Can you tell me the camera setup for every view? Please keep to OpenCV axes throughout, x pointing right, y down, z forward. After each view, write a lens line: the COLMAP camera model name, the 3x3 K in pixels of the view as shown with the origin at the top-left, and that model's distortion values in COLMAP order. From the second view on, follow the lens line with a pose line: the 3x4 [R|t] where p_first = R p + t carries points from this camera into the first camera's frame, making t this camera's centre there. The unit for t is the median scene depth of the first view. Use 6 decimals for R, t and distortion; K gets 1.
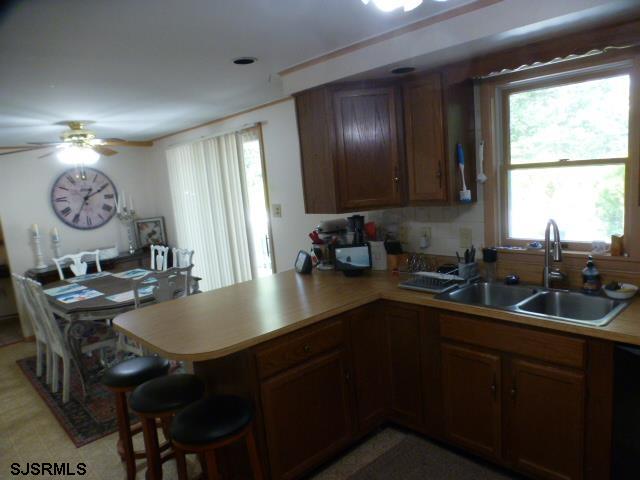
lens RADIAL K [[450.1, 0, 320.0], [0, 450.1, 240.0], [0, 0, 1]] dist [-0.096093, 0.069959]
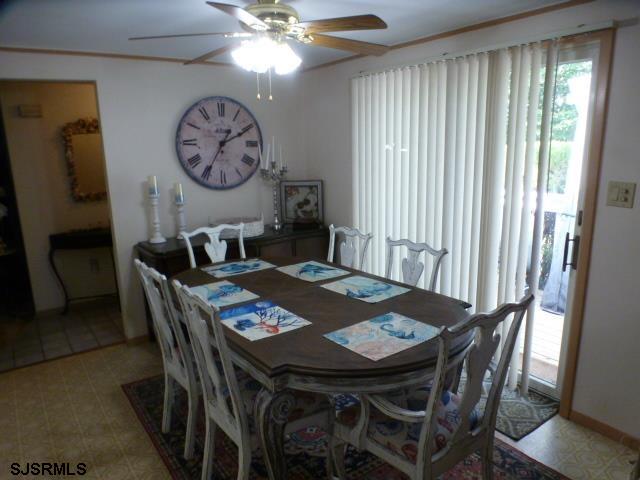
lens RADIAL K [[450.1, 0, 320.0], [0, 450.1, 240.0], [0, 0, 1]] dist [-0.096093, 0.069959]
pose [[0.988829, 0.098173, -0.112156, -0.298800], [-0.091053, 0.993593, 0.066945, -0.007066], [0.118009, -0.055985, 0.991433, 0.336963]]
